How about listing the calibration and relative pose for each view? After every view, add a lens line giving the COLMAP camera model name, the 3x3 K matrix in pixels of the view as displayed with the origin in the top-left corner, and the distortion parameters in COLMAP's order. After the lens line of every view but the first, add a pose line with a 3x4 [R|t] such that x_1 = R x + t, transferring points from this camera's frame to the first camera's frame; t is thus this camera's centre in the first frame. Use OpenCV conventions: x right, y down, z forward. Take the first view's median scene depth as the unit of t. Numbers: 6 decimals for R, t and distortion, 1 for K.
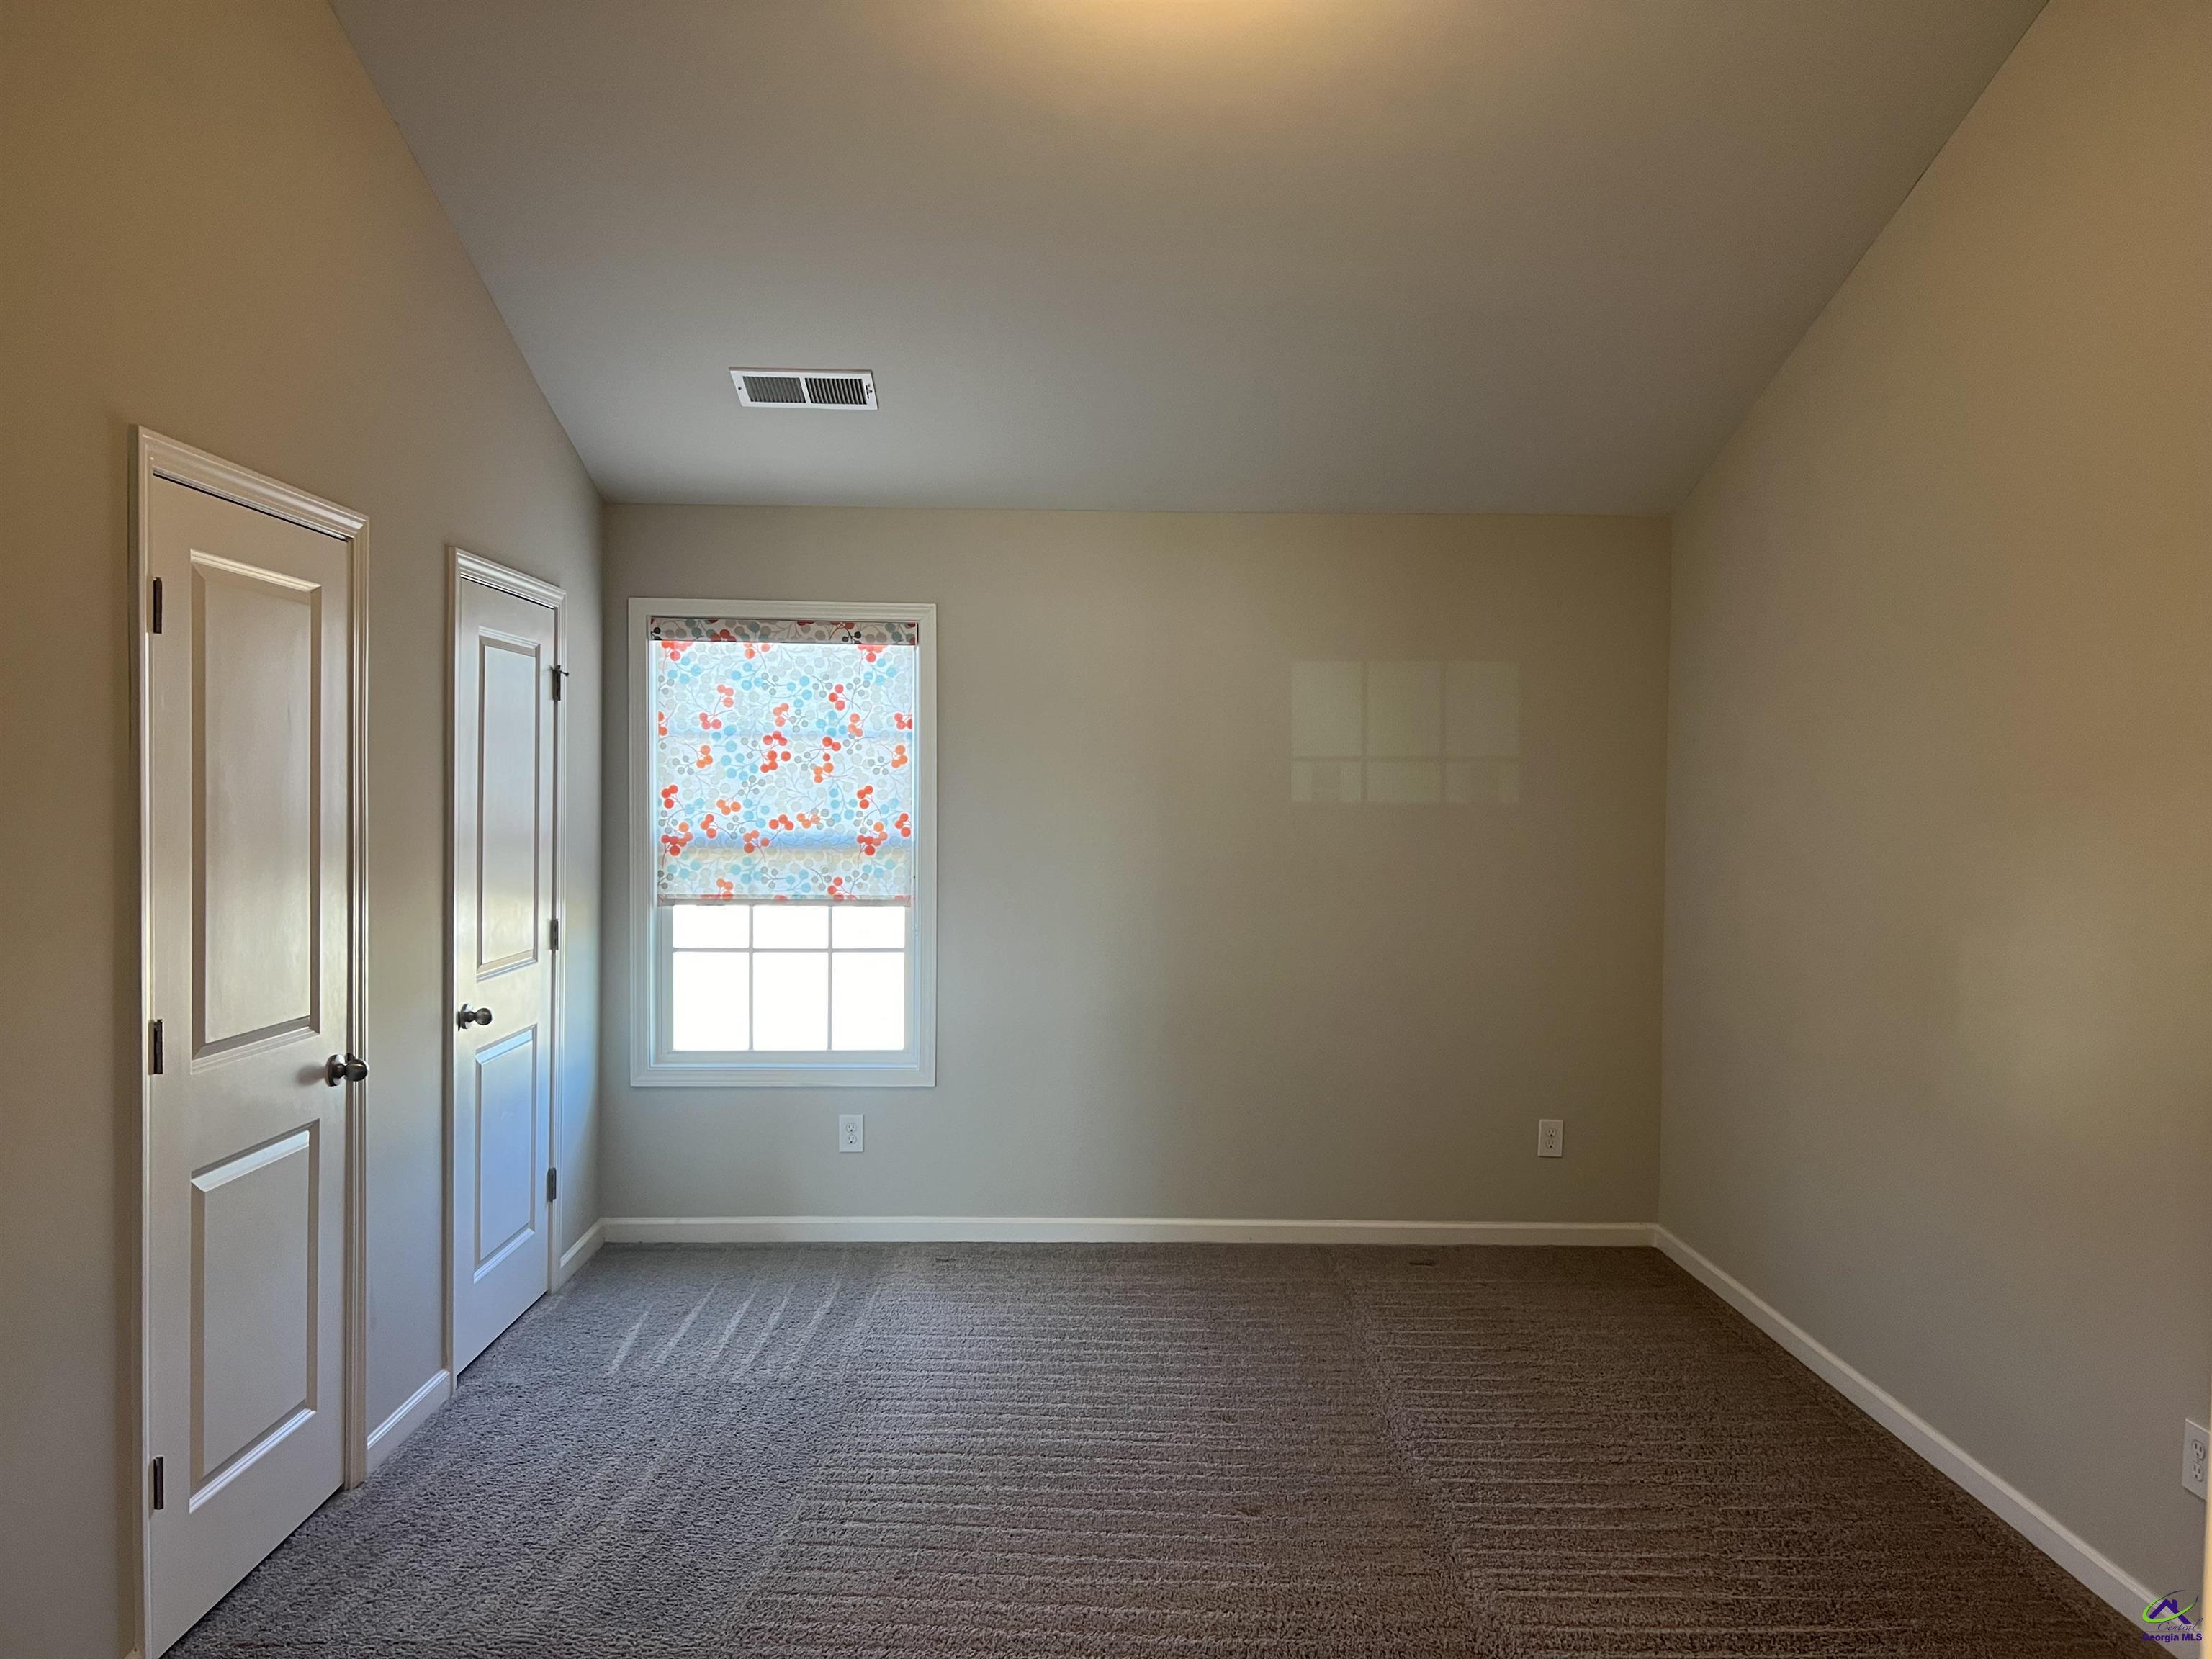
lens RADIAL K [[1678.9, 0, 1108.9], [0, 1678.9, 829.8], [0, 0, 1]] dist [0.050429, -0.040933]
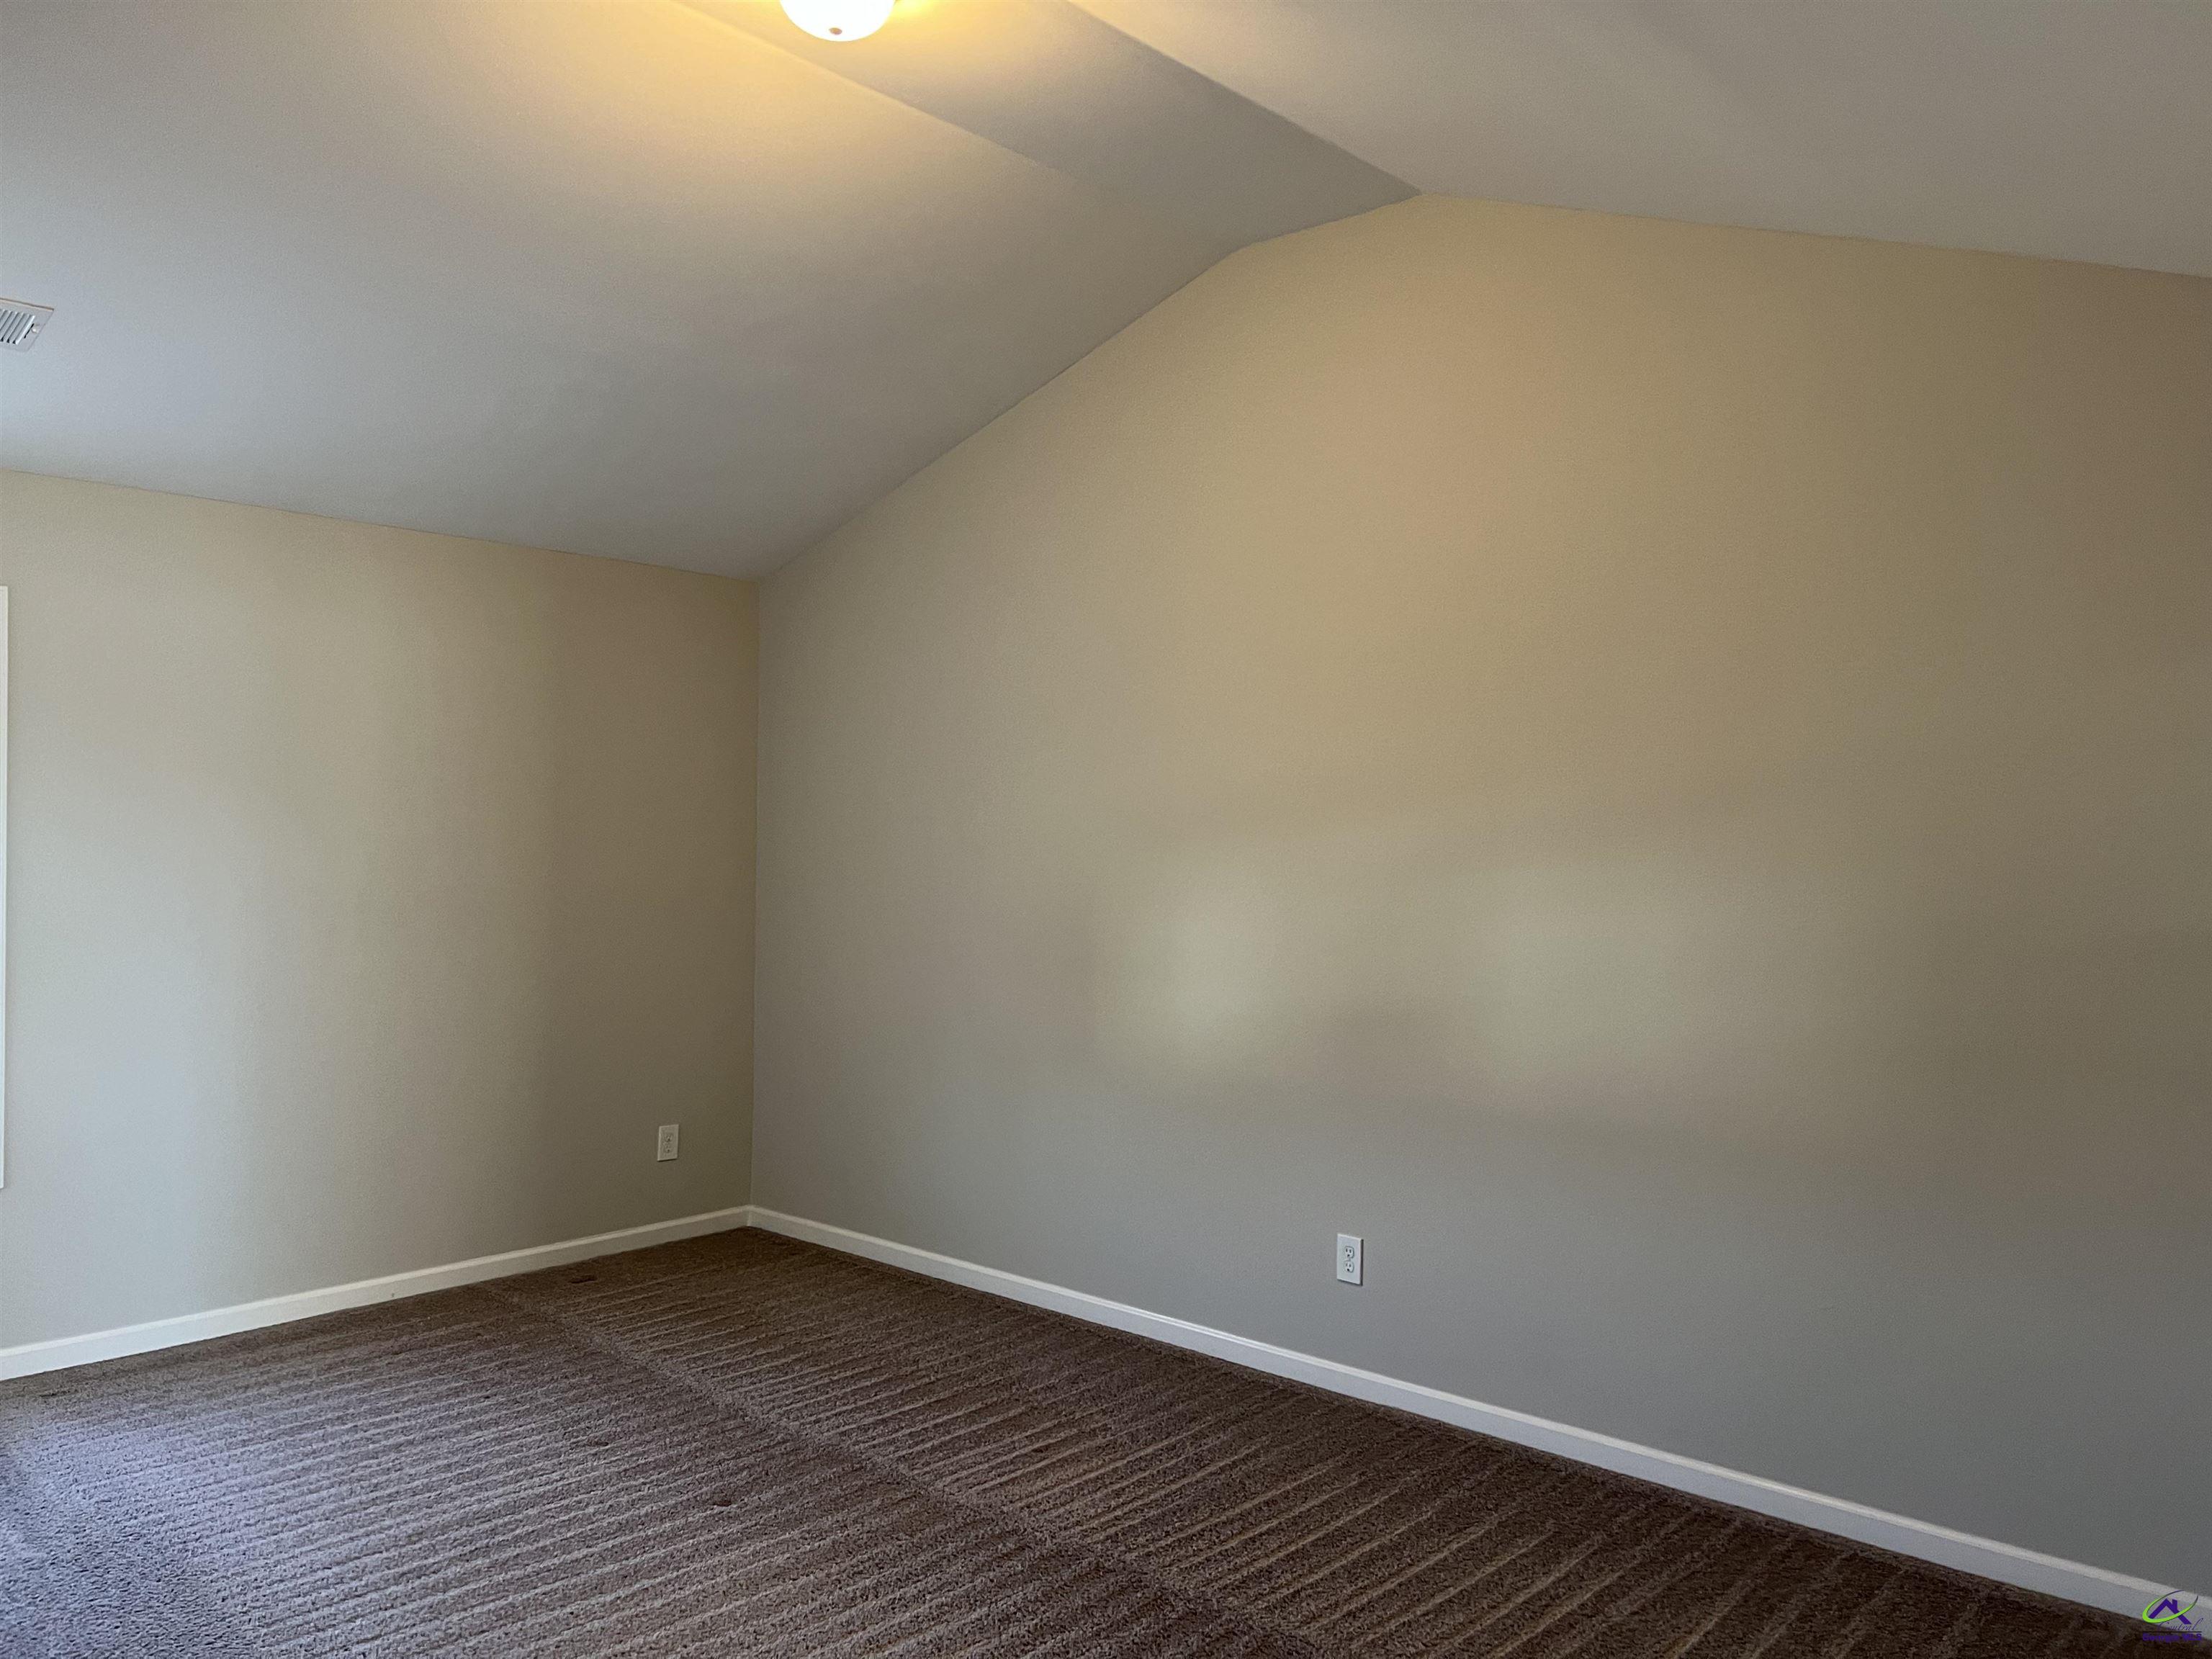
lens RADIAL K [[1678.9, 0, 1180.8], [0, 1678.9, 828.1], [0, 0, 1]] dist [0.050429, -0.040933]
pose [[0.674815, -0.003649, 0.737978, -0.404182], [0.016977, 0.999800, -0.010580, 0.009514], [-0.737791, 0.019668, 0.674742, 0.082199]]
